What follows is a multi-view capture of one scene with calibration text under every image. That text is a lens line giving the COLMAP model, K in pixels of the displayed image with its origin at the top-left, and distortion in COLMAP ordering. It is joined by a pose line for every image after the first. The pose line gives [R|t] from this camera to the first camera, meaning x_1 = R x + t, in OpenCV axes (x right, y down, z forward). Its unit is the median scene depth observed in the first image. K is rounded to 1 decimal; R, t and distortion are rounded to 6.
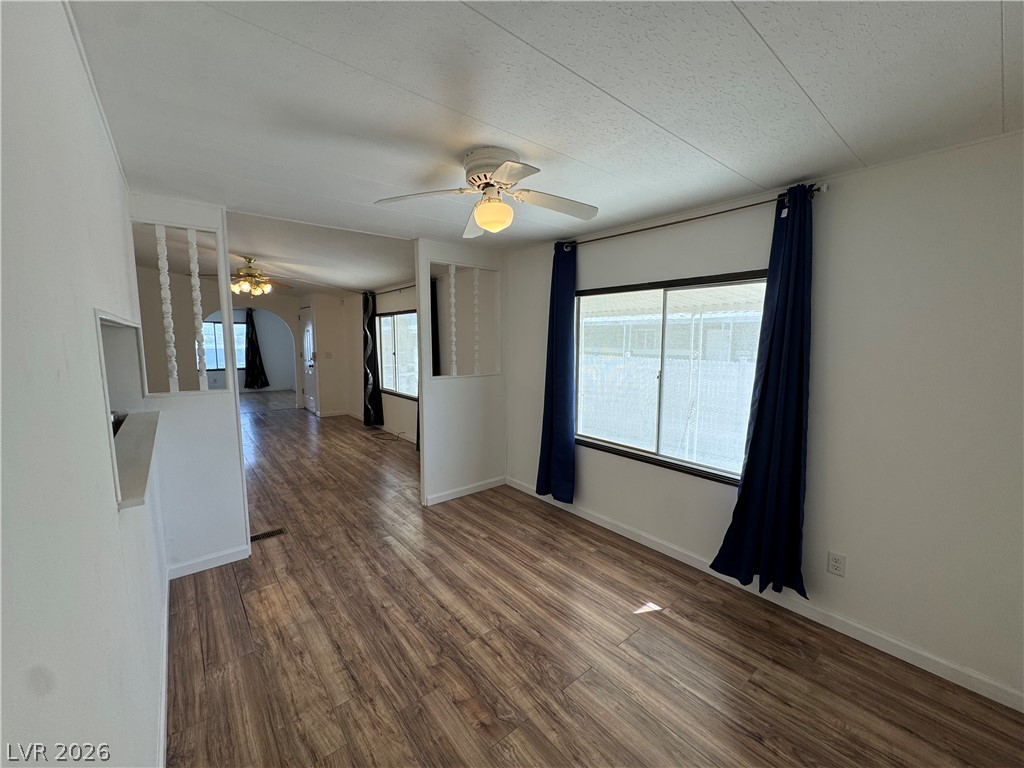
lens RADIAL K [[407.6, 0, 513.5], [0, 407.6, 383.5], [0, 0, 1]] dist [-0.004947, 0.001073]
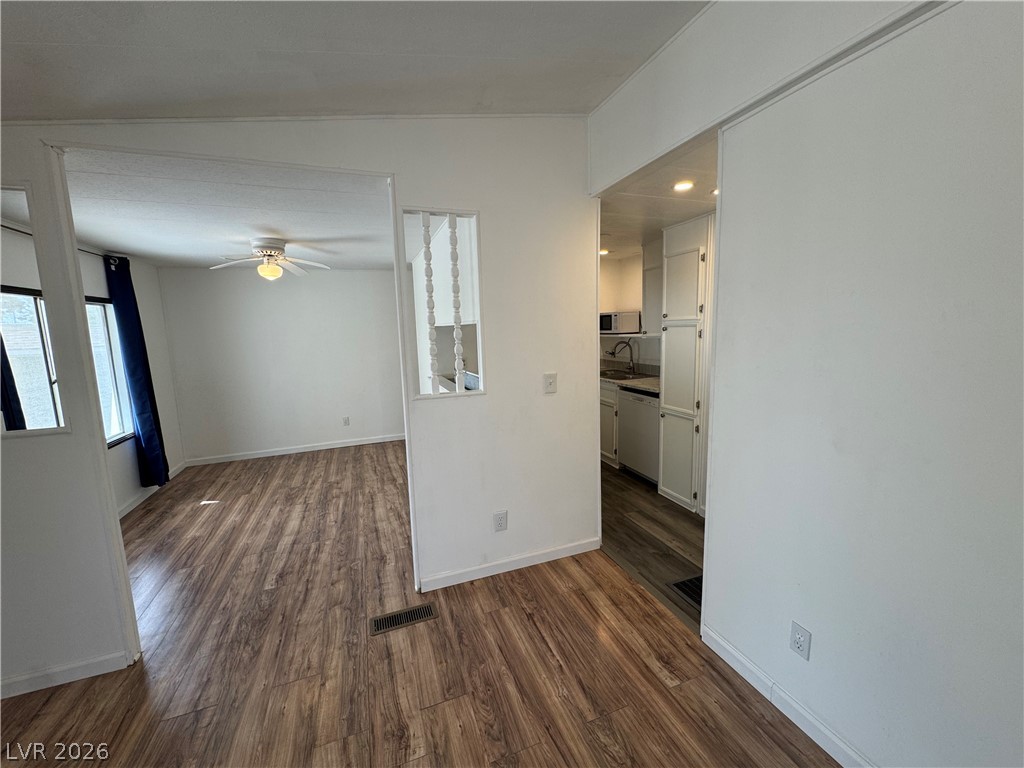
lens RADIAL K [[407.6, 0, 513.0], [0, 407.6, 383.3], [0, 0, 1]] dist [-0.004947, 0.001073]
pose [[-0.945271, -0.020464, 0.325643, -1.392837], [0.063173, 0.967668, 0.244186, -0.245627], [-0.320111, 0.251394, -0.913416, 2.019296]]
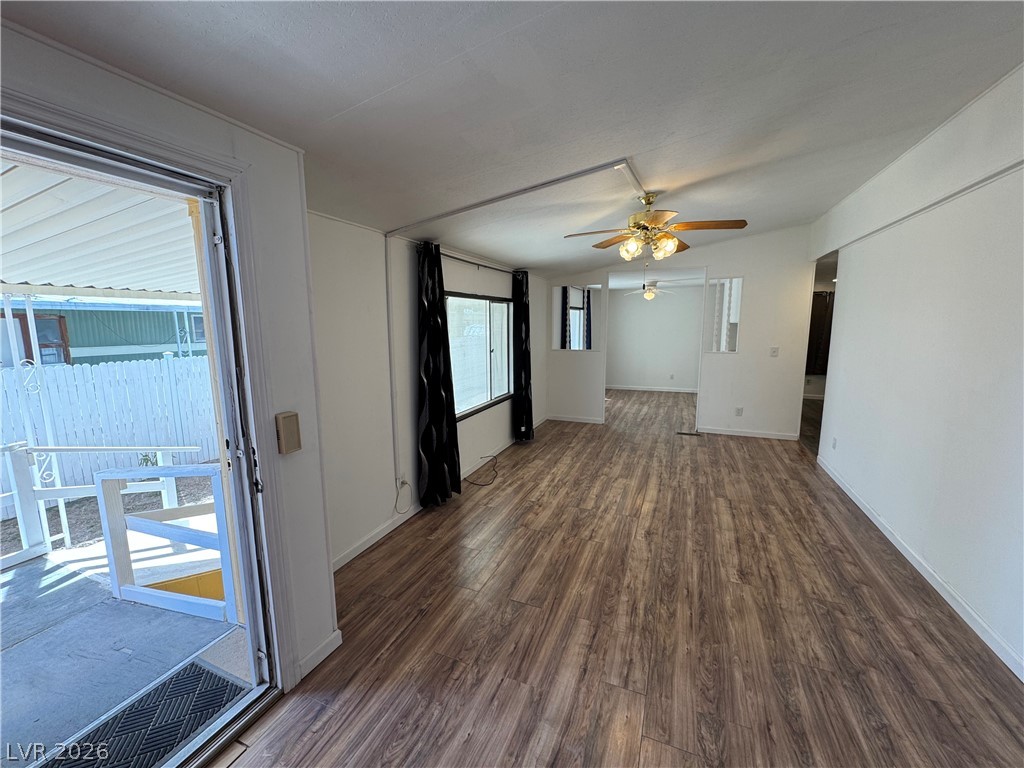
lens RADIAL K [[407.6, 0, 512.9], [0, 407.6, 383.7], [0, 0, 1]] dist [-0.004947, 0.001073]
pose [[-0.462442, -0.131719, 0.876811, -2.528472], [0.104897, 0.973831, 0.201618, -0.423623], [-0.880423, 0.185211, -0.436523, 3.382409]]
